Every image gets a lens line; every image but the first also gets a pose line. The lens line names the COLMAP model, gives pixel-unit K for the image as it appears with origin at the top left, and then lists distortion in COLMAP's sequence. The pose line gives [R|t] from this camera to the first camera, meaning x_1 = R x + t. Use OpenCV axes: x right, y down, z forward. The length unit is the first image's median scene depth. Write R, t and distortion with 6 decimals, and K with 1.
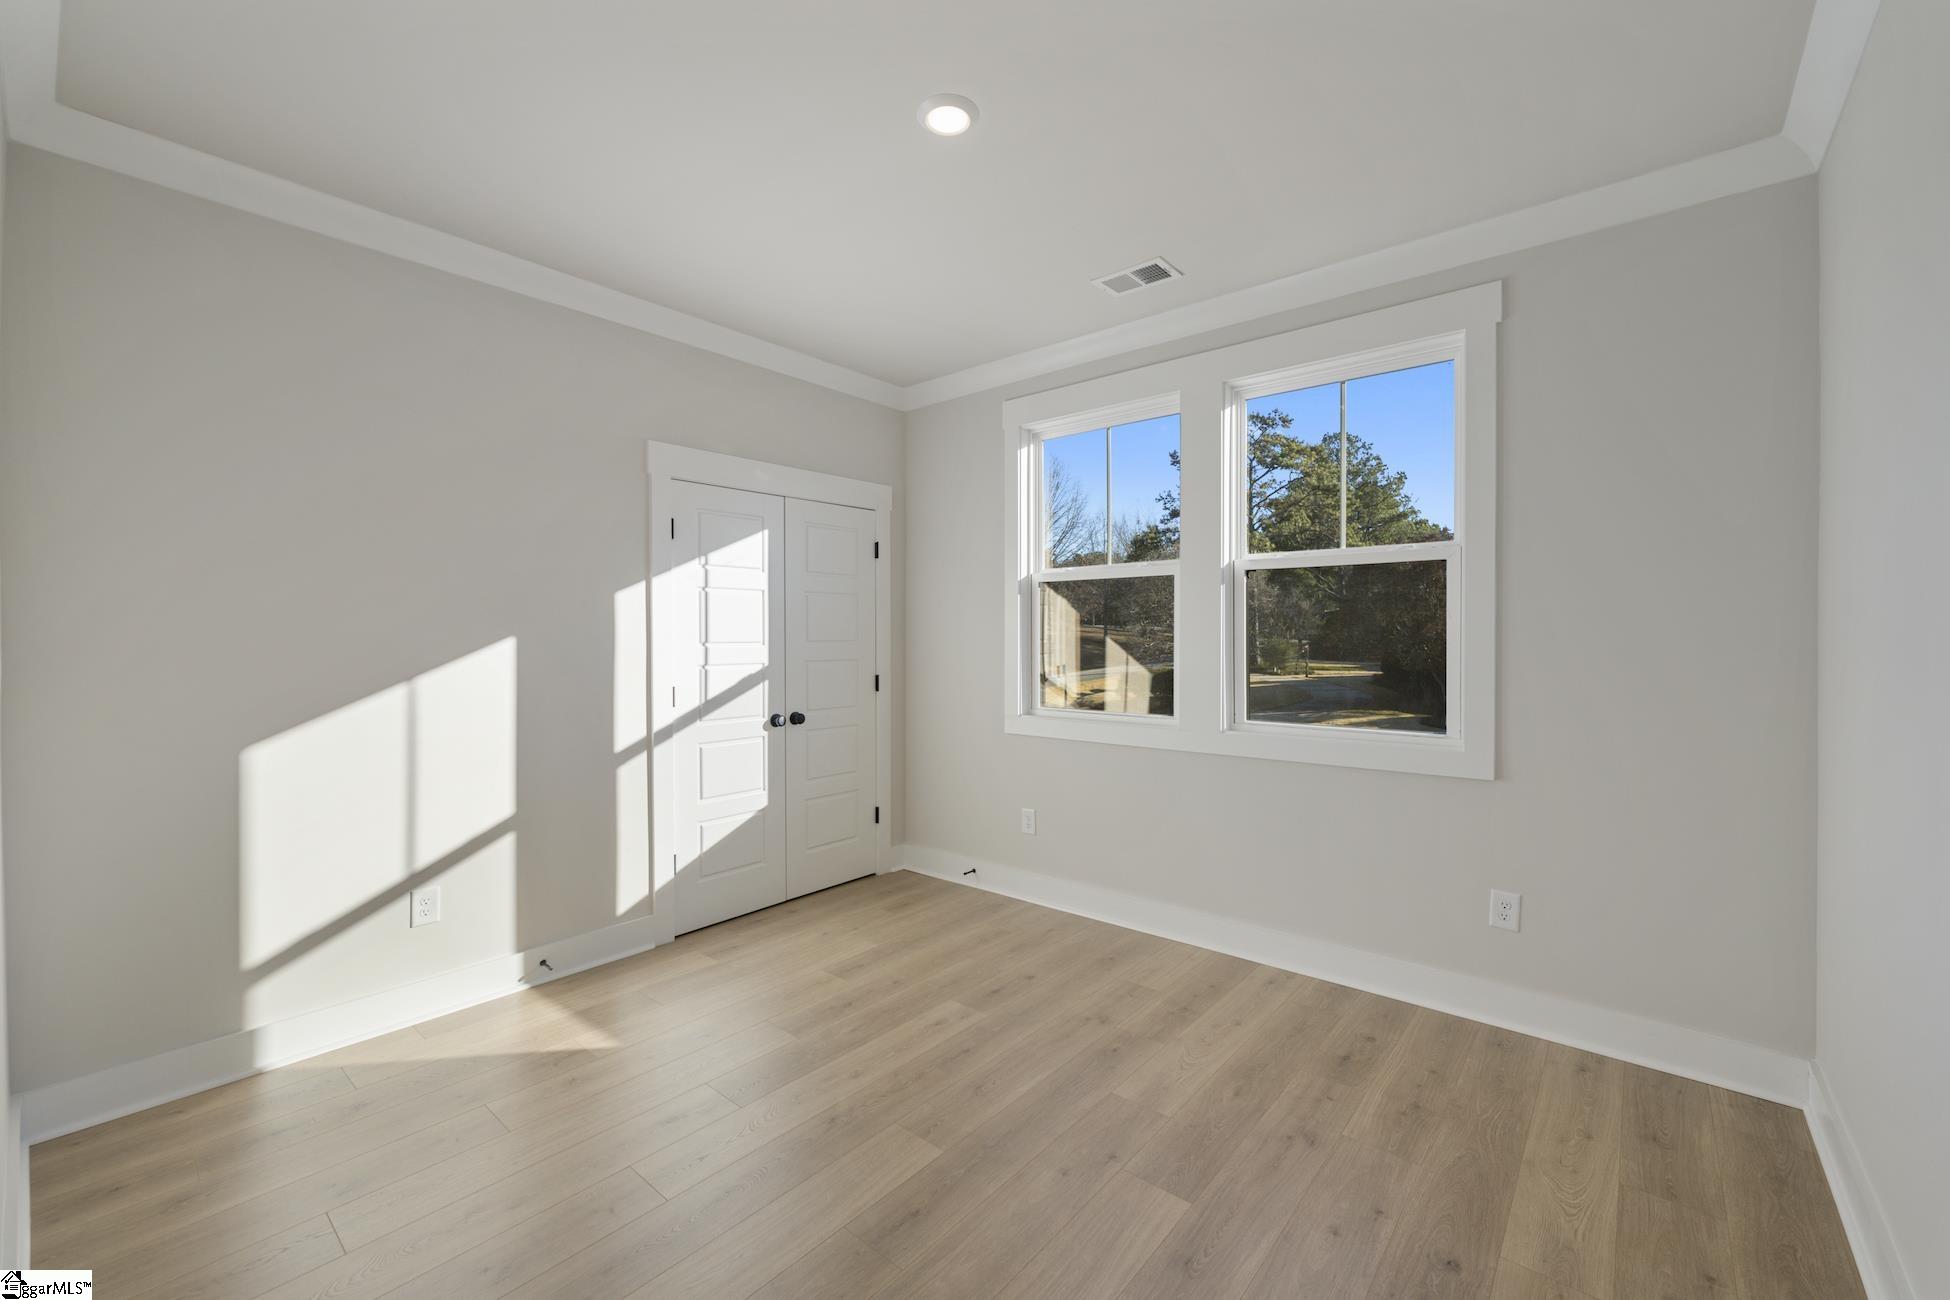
lens RADIAL K [[787.4, 0, 974.6], [0, 787.4, 637.4], [0, 0, 1]] dist [0.010888, -0.000011]
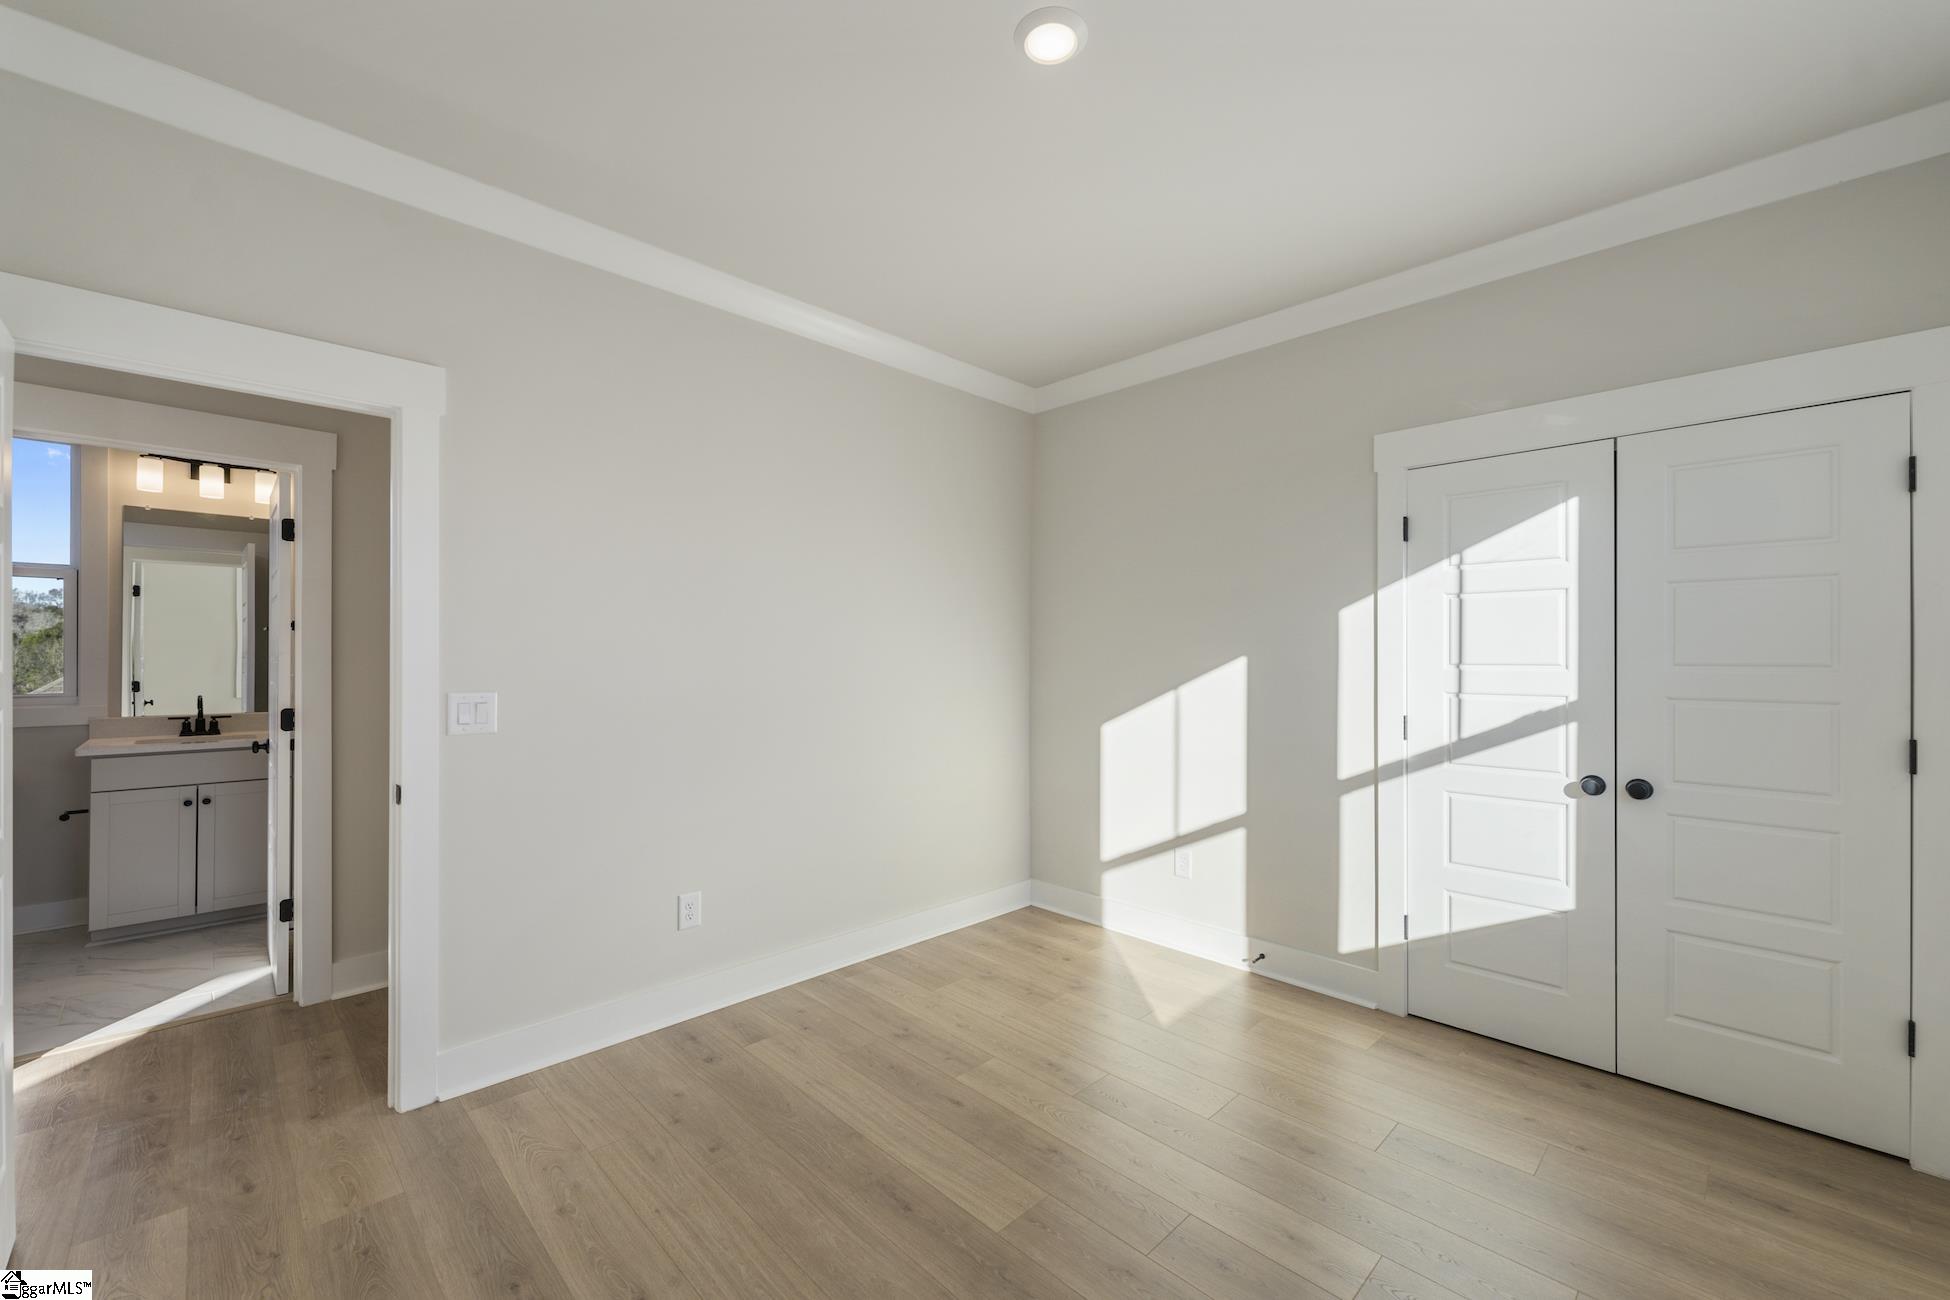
lens RADIAL K [[789.1, 0, 975.0], [0, 789.1, 650.0], [0, 0, 1]] dist [-0.000539, -0.000095]
pose [[-0.091638, -0.005956, -0.995775, 0.496512], [-0.001773, 0.999982, -0.005818, -0.002263], [0.995791, 0.001232, -0.091647, 0.612503]]
